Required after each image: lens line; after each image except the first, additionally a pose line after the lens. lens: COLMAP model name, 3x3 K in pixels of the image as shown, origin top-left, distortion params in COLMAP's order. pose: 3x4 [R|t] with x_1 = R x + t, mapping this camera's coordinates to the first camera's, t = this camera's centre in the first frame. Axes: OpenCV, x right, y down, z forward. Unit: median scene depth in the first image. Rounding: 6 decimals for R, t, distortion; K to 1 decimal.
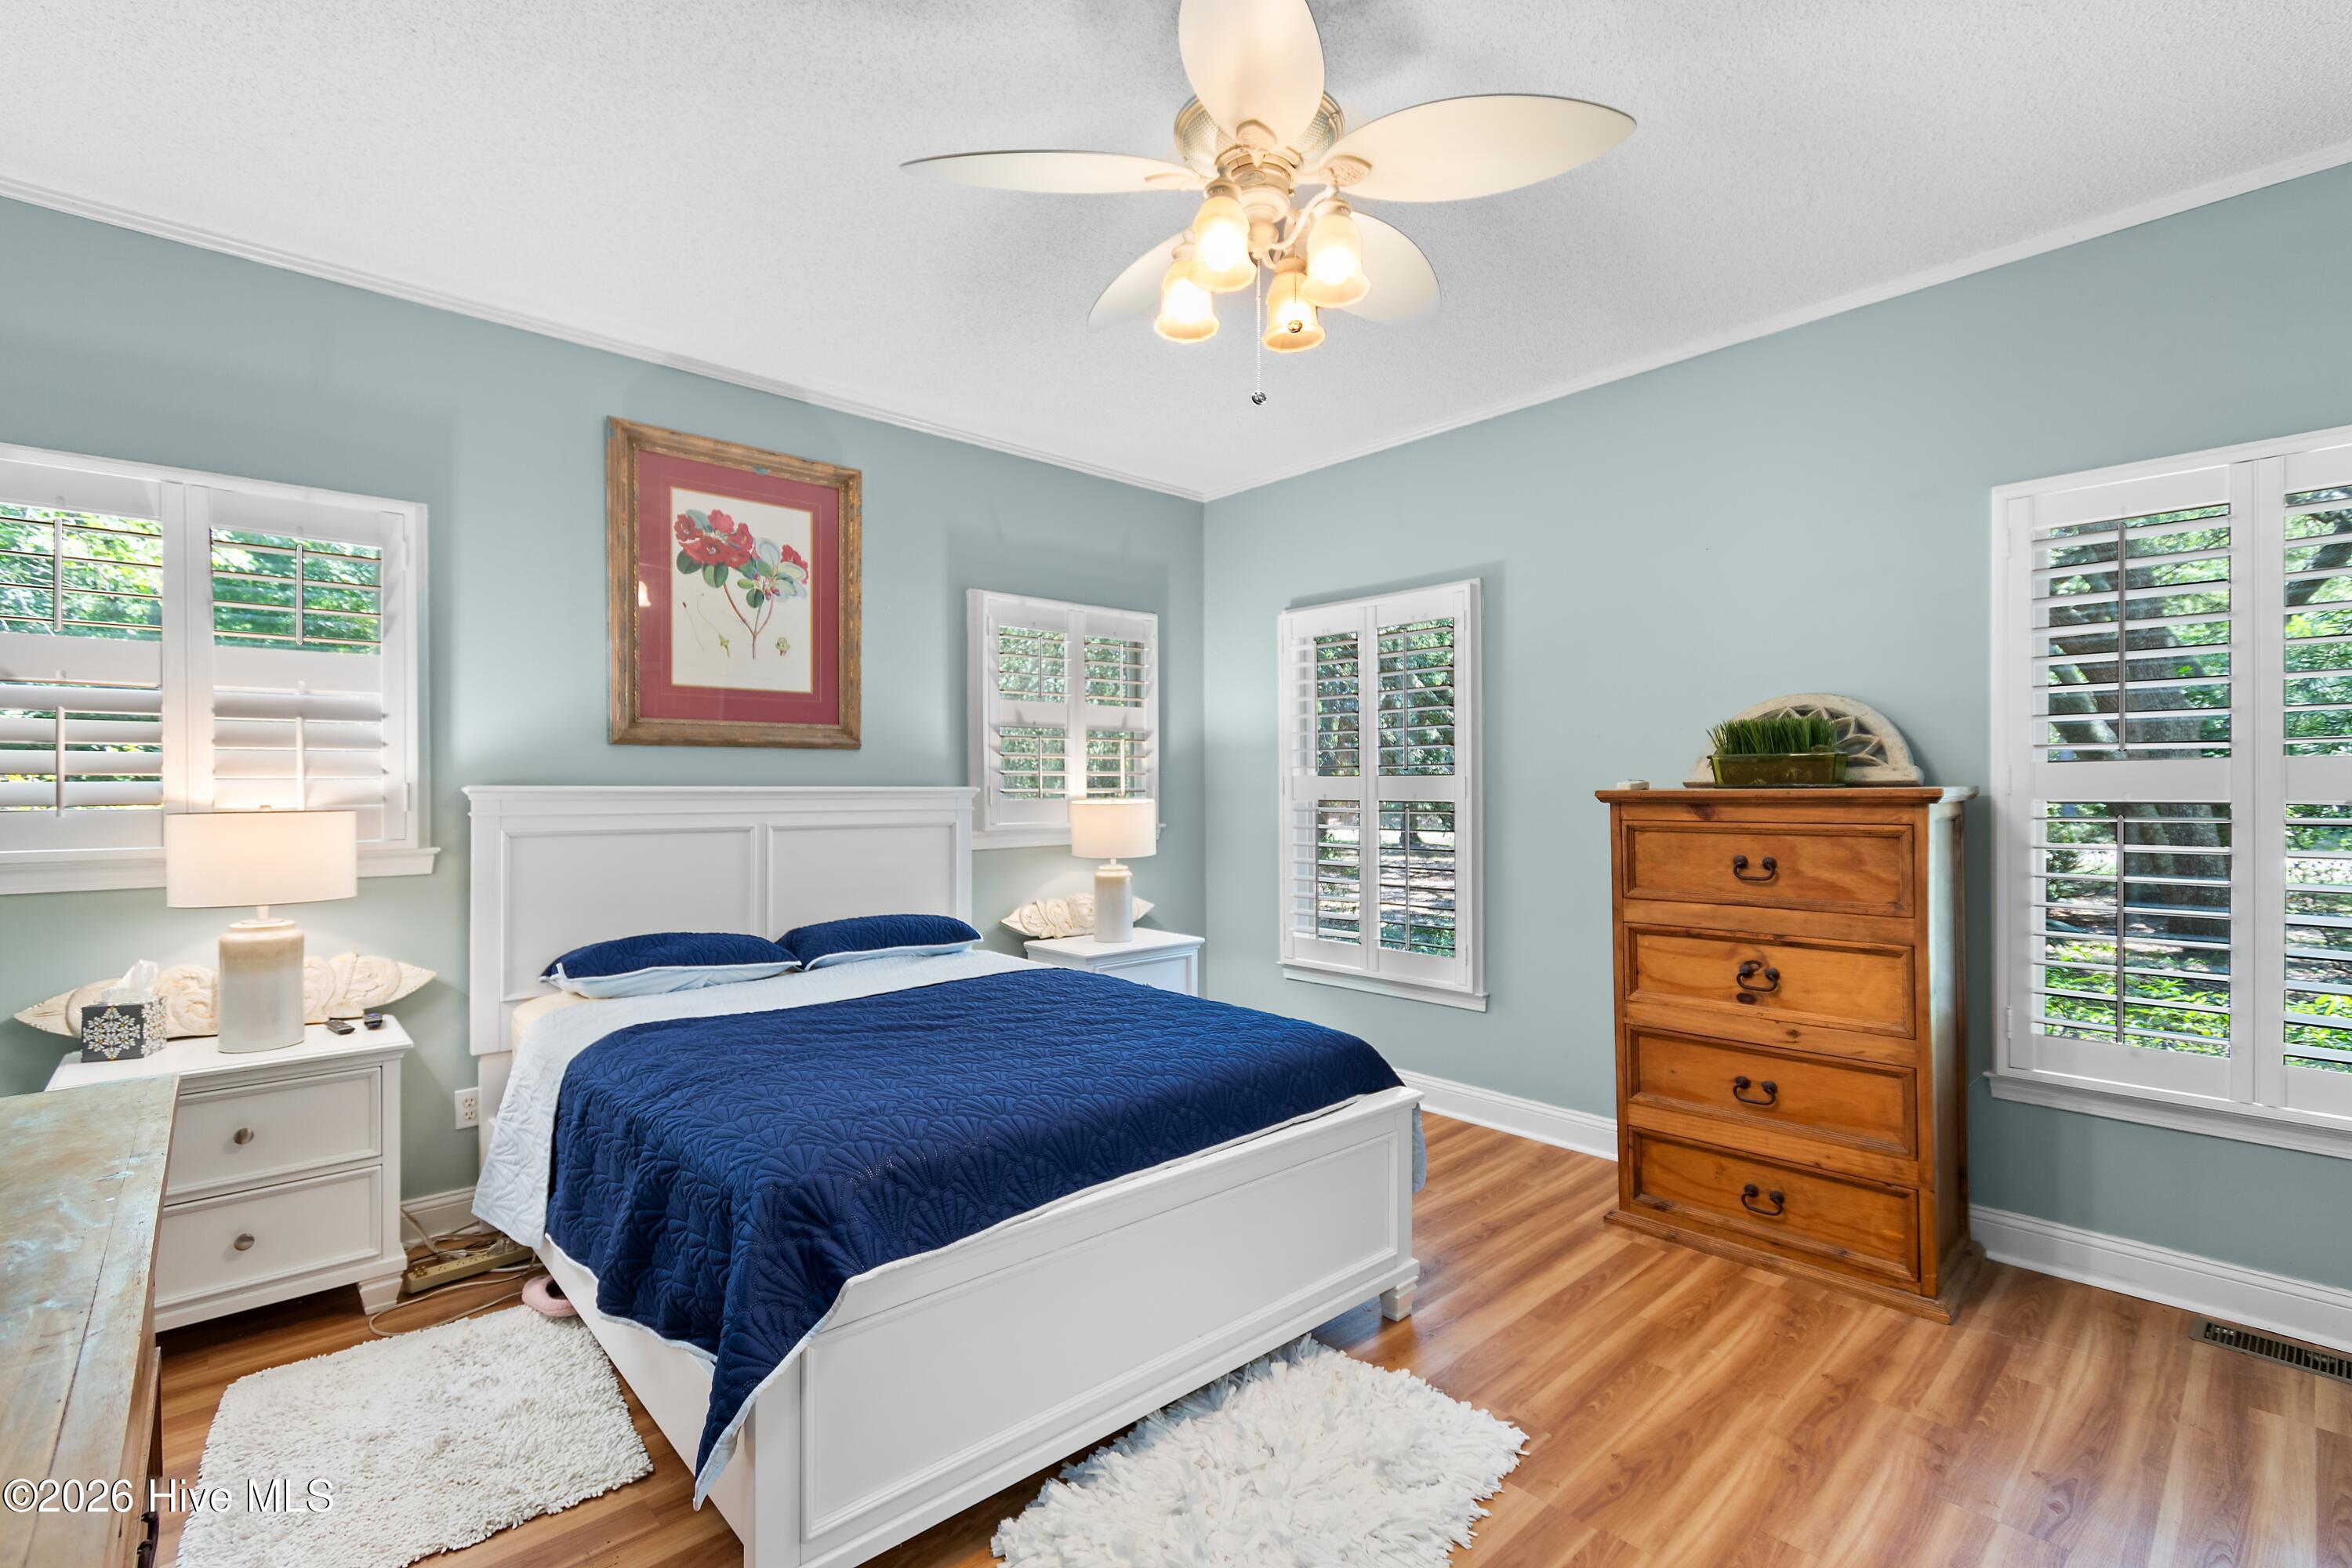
lens RADIAL K [[1042.7, 0, 1178.5], [0, 1042.7, 786.2], [0, 0, 1]] dist [0.003364, -0.001772]
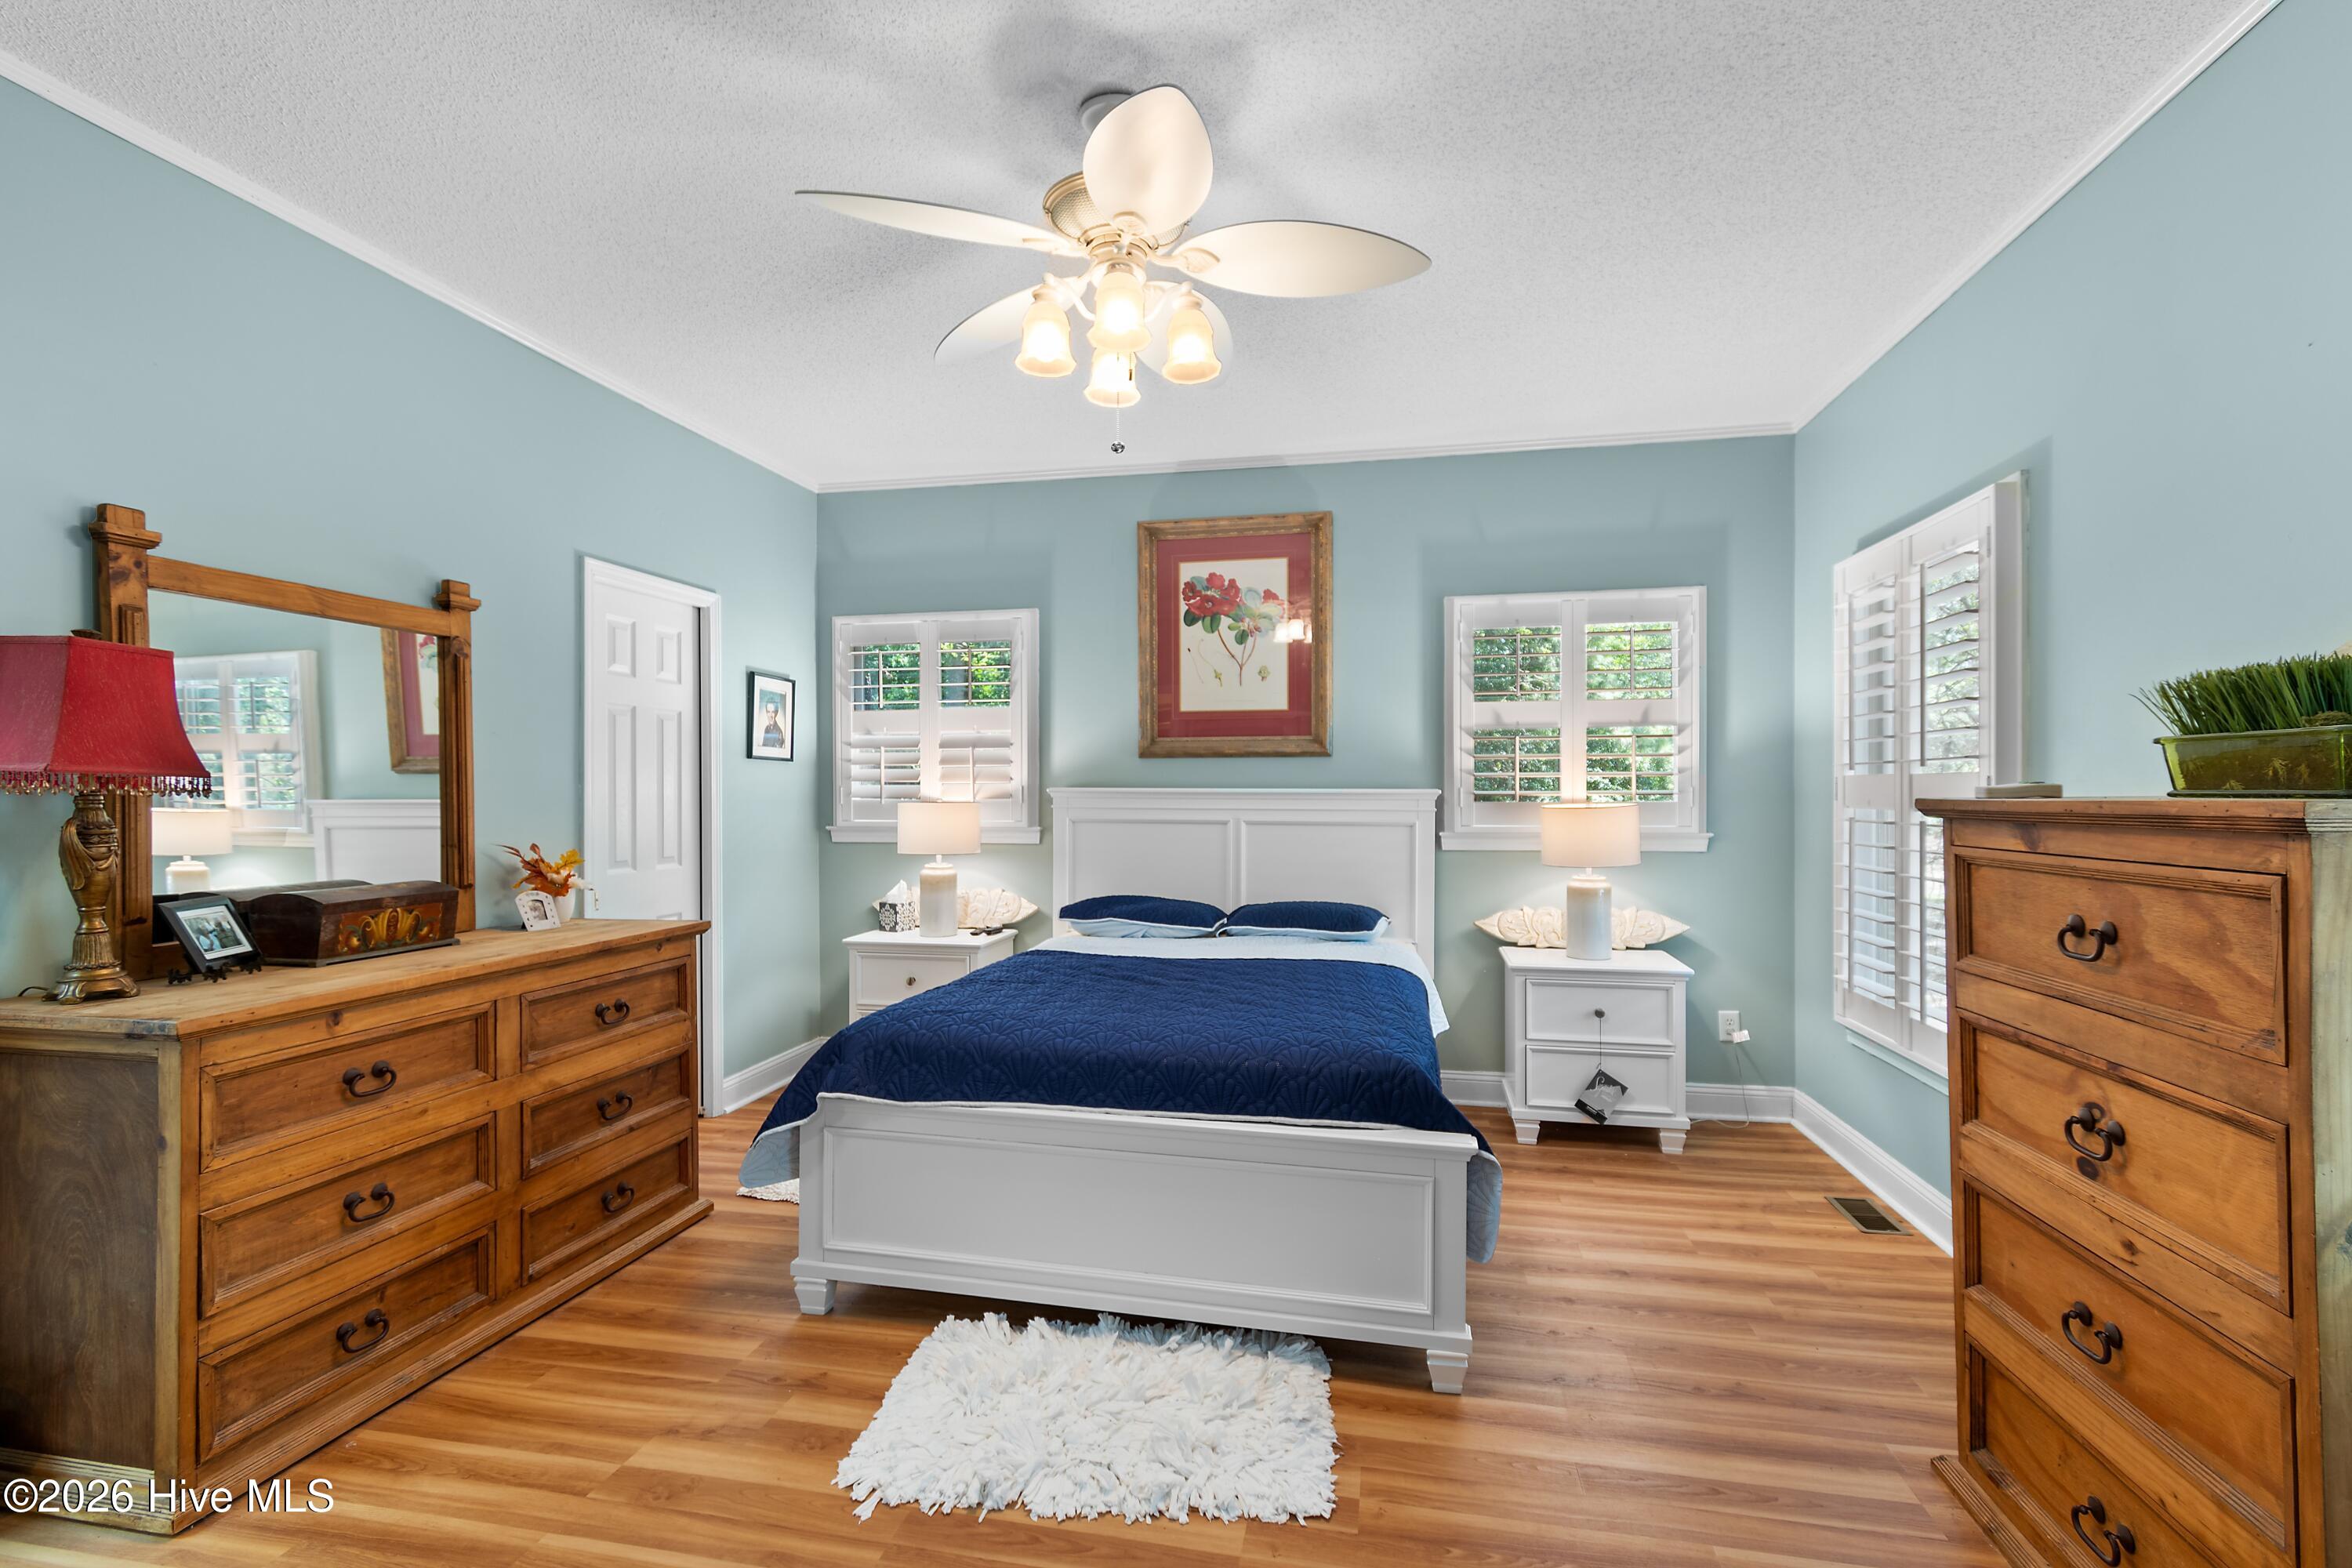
lens RADIAL K [[1042.7, 0, 1180.0], [0, 1042.7, 789.0], [0, 0, 1]] dist [0.003364, -0.001772]
pose [[0.587583, 0.003207, -0.809157, 0.600126], [-0.000242, 0.999993, 0.003788, -0.003722], [0.809164, -0.002030, 0.587580, 0.225169]]
